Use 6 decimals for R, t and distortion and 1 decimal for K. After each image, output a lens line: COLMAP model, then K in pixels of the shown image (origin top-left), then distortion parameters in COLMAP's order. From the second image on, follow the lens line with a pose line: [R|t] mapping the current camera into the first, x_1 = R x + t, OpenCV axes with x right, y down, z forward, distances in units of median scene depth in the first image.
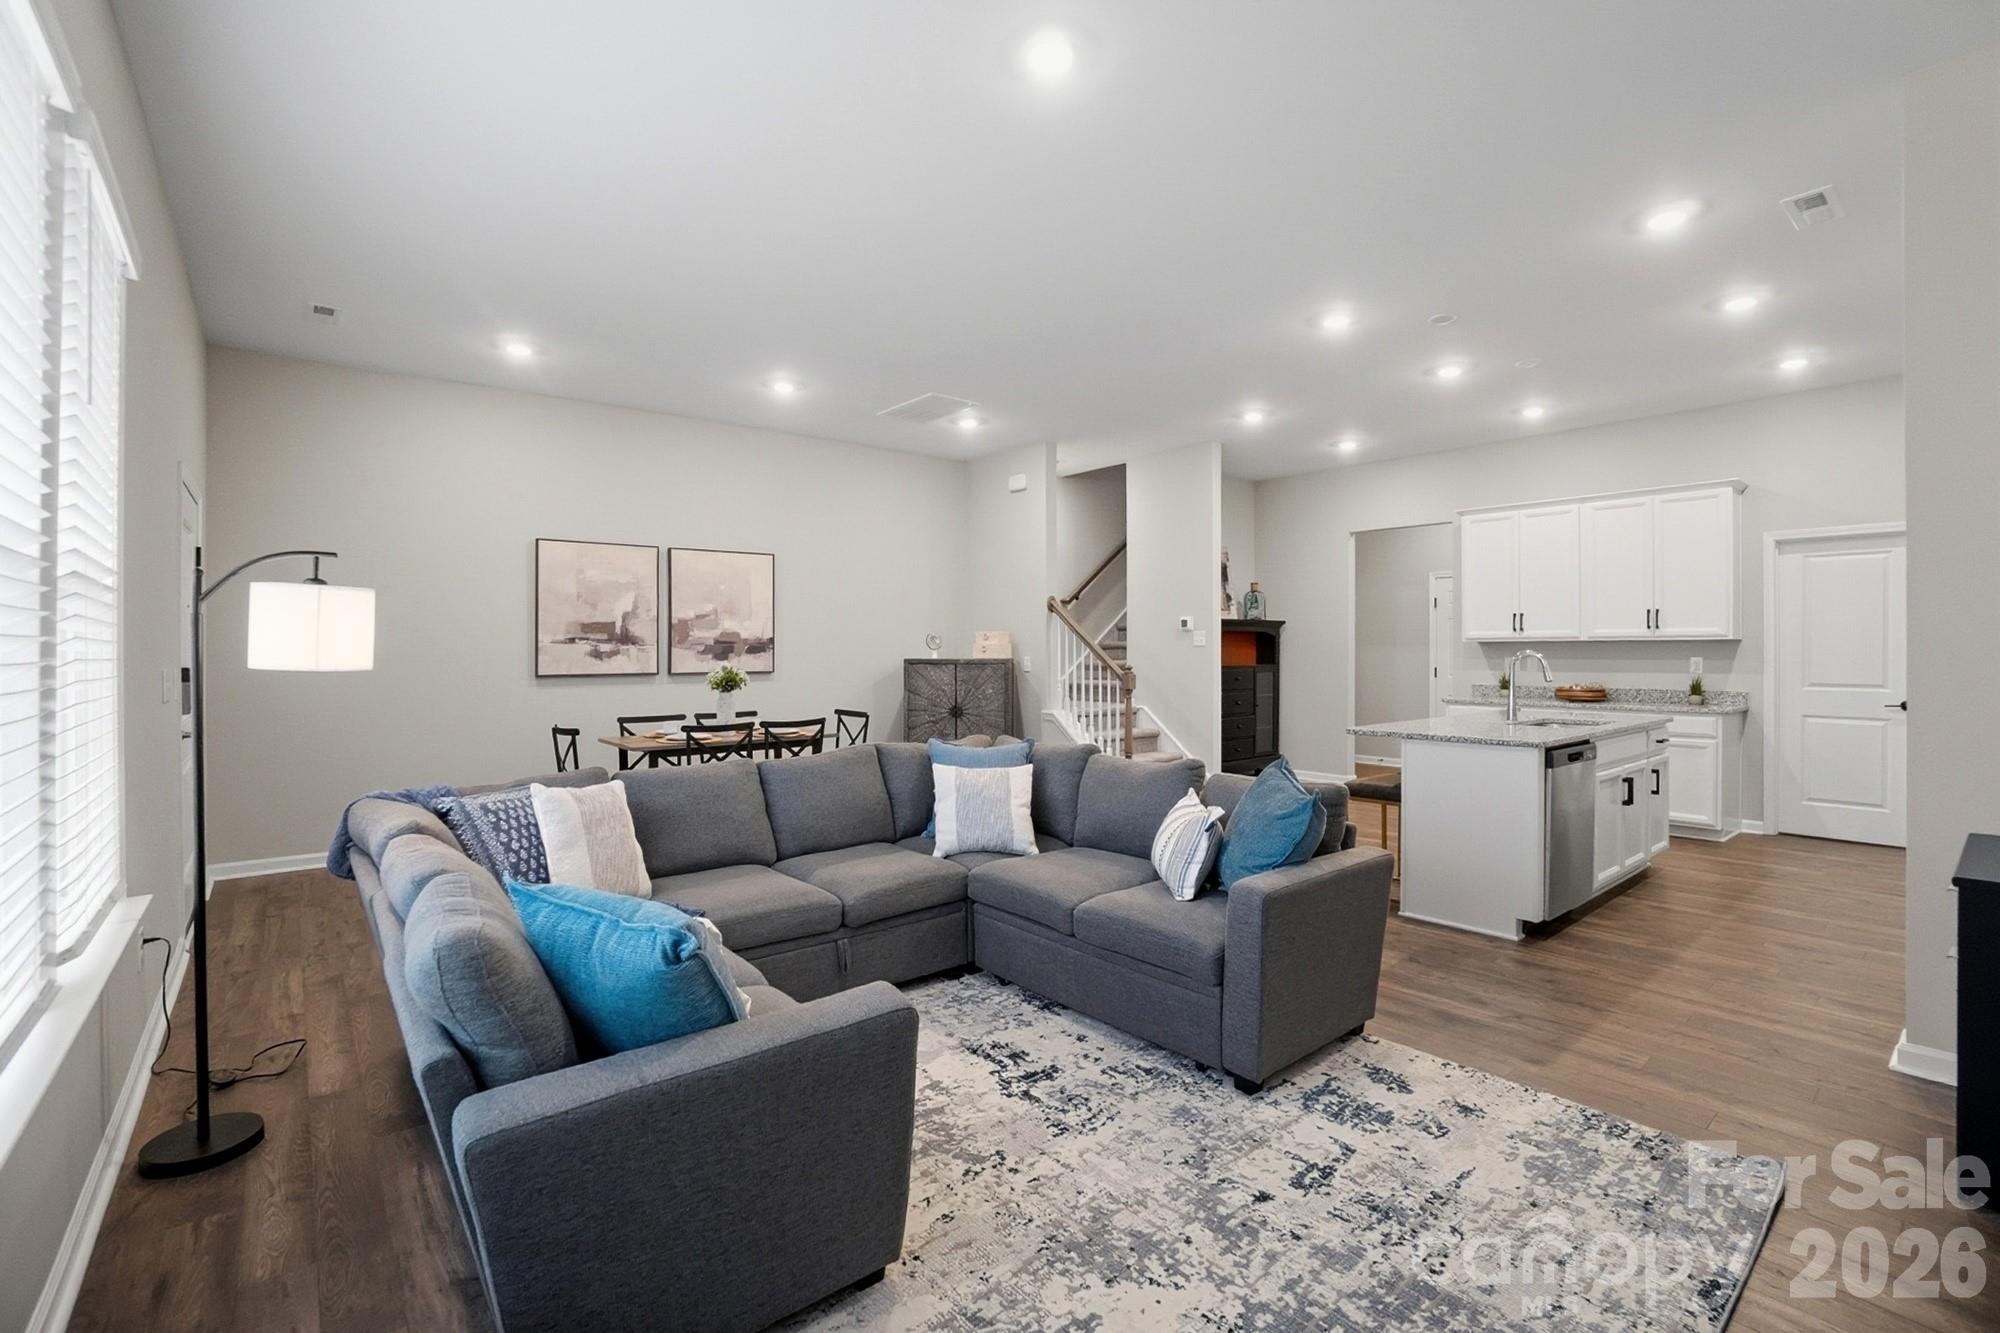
lens RADIAL K [[890.6, 0, 980.8], [0, 890.6, 664.9], [0, 0, 1]] dist [-0.064895, 0.023304]
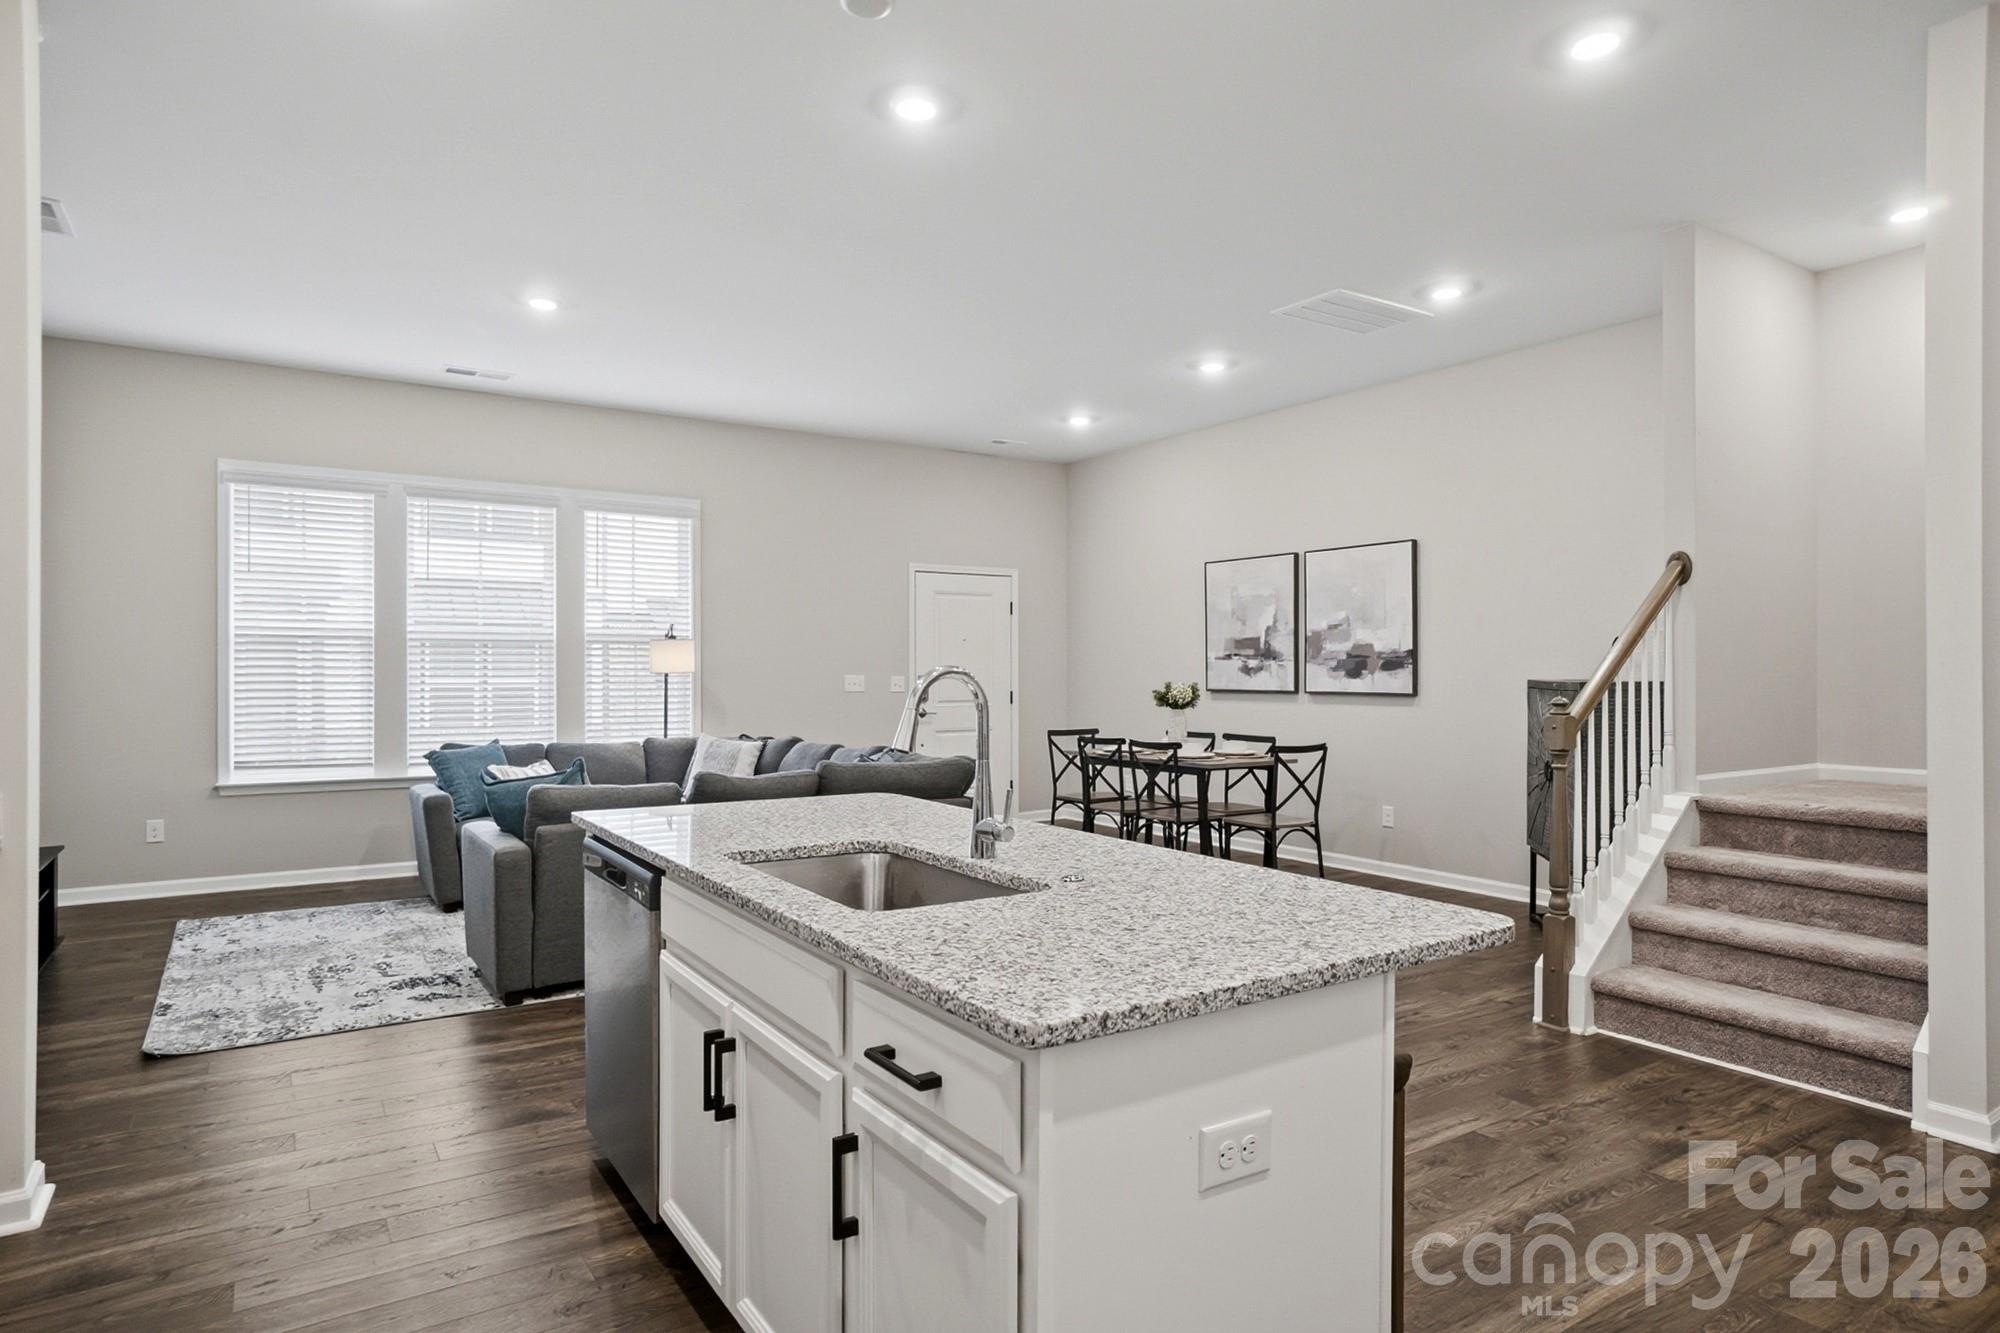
lens RADIAL K [[1117.8, 0, 979.3], [0, 1117.8, 673.3], [0, 0, 1]] dist [0.001679, 0.001369]
pose [[-0.106734, 0.005393, -0.994273, 0.869707], [-0.017433, 0.999821, 0.007295, -0.012561], [0.994135, 0.018112, -0.106621, 0.846461]]
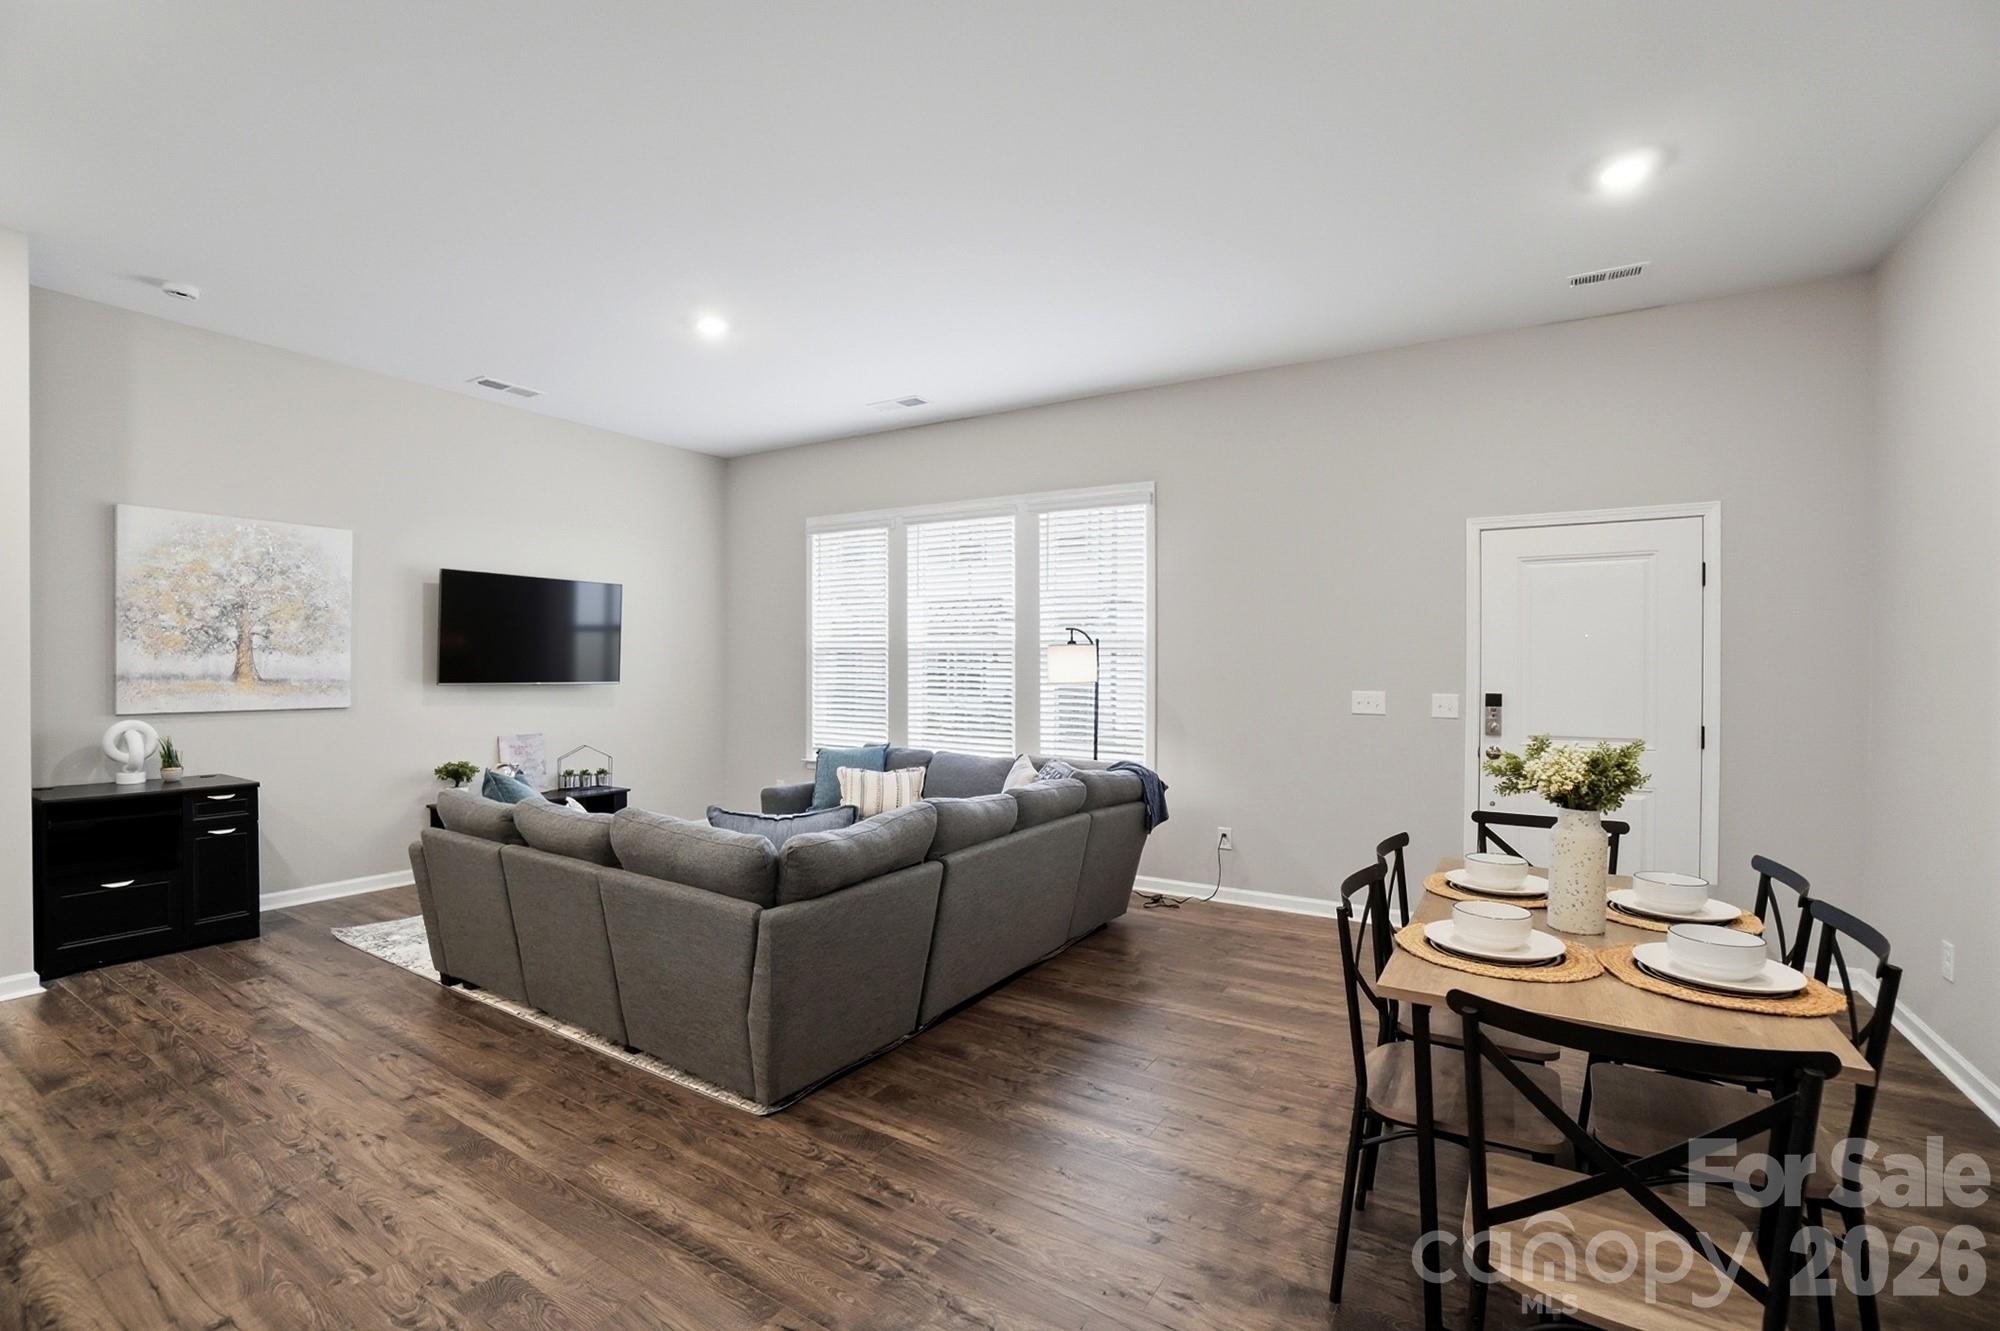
lens RADIAL K [[890.6, 0, 980.8], [0, 890.6, 663.9], [0, 0, 1]] dist [-0.064895, 0.023304]
pose [[-0.946341, -0.009442, -0.323031, 0.065257], [-0.013837, 0.999840, 0.011310, -0.024462], [0.322873, 0.015172, -0.946321, 1.154364]]
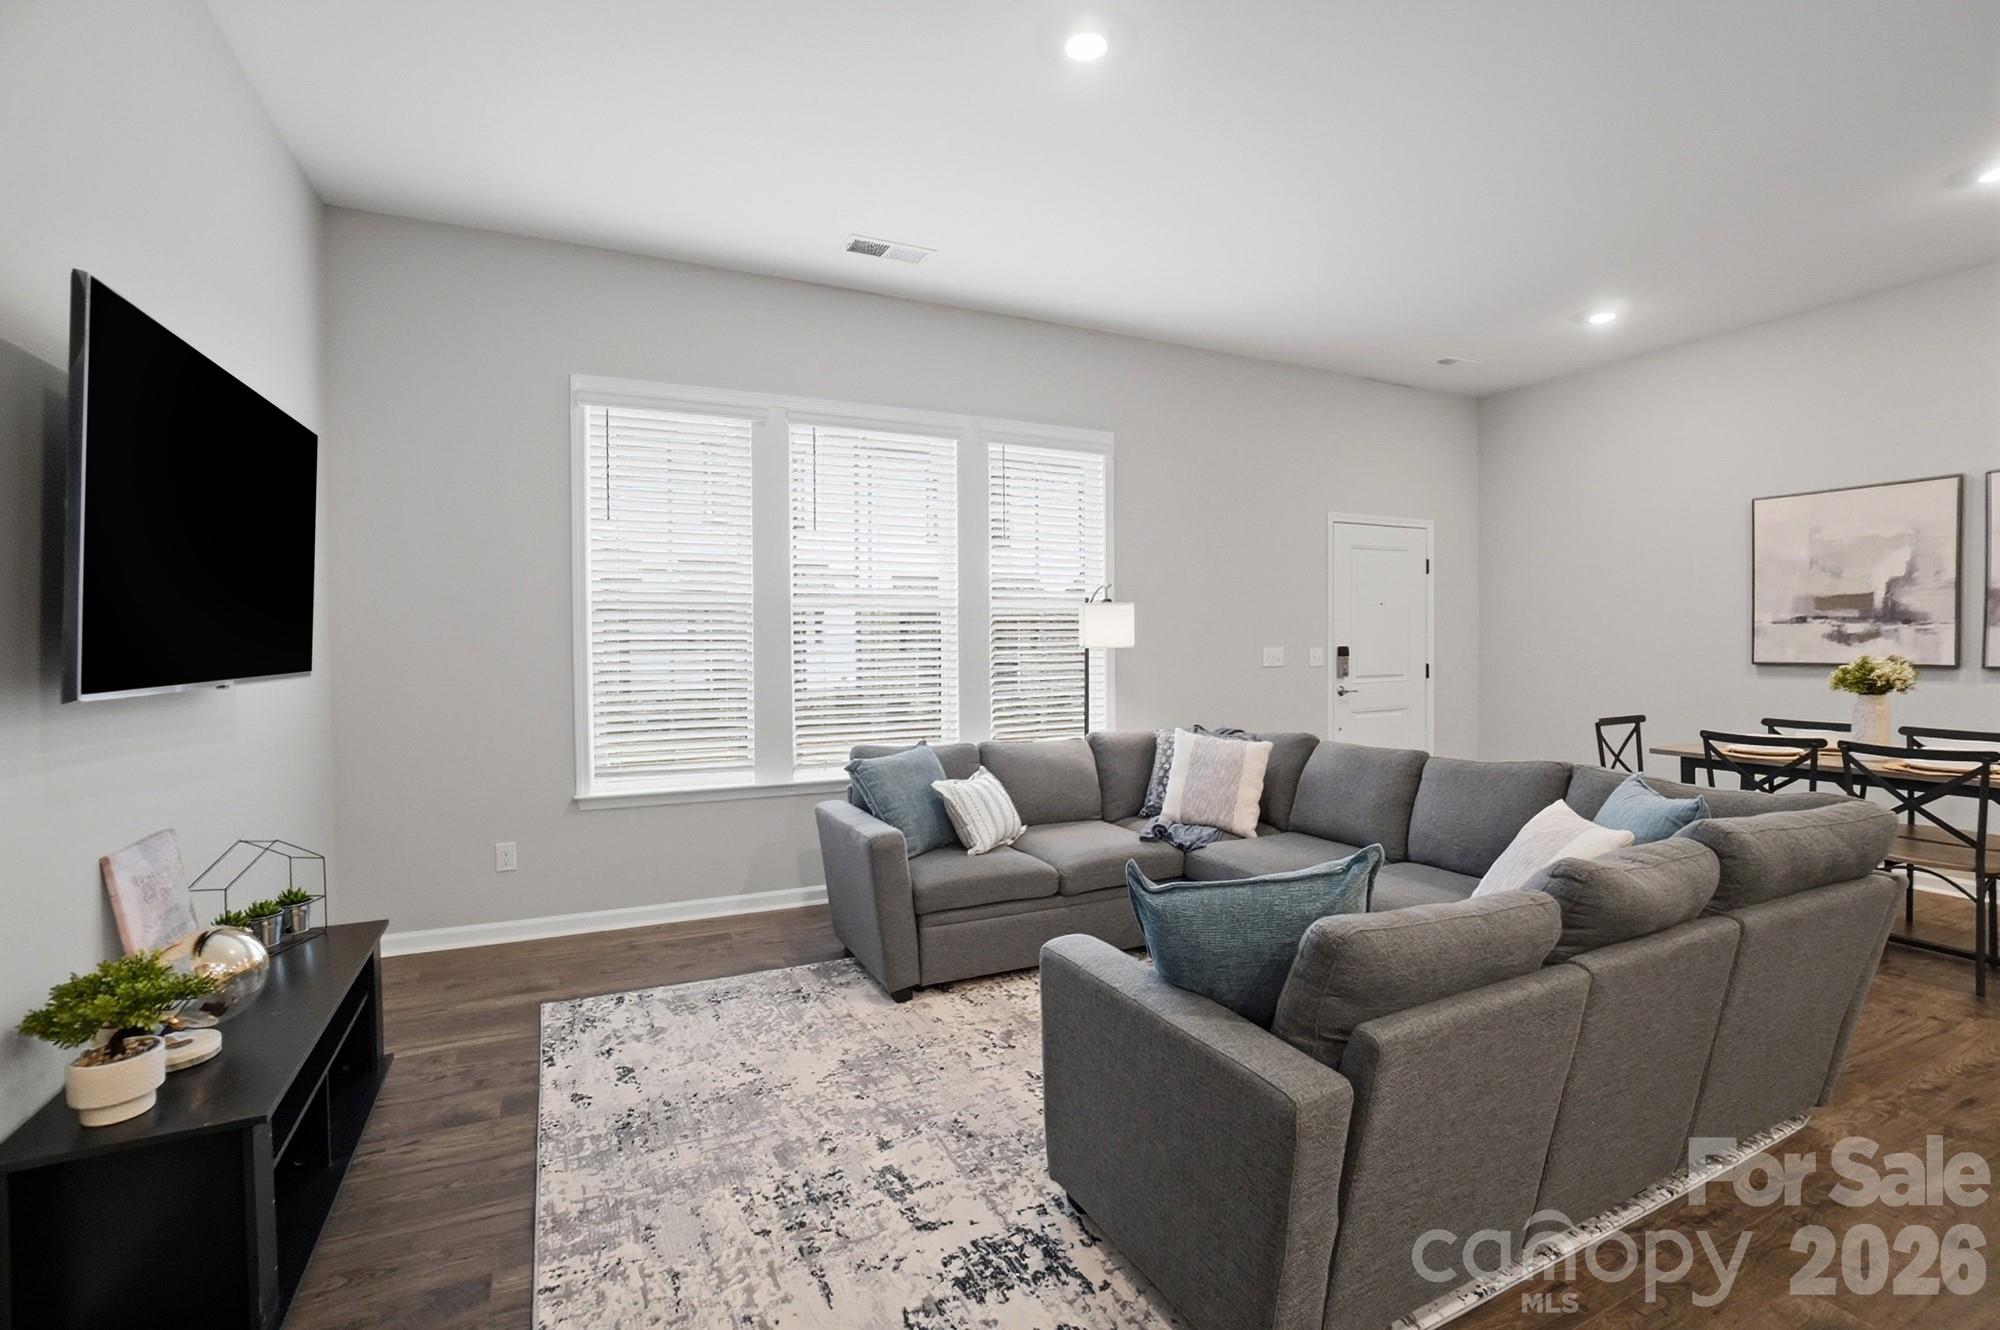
lens RADIAL K [[890.6, 0, 980.8], [0, 890.6, 663.4], [0, 0, 1]] dist [-0.064895, 0.023304]
pose [[-0.235690, 0.029030, -0.971395, 0.454199], [-0.007340, 0.999472, 0.031650, -0.007372], [0.971800, 0.014590, -0.235353, 0.463378]]
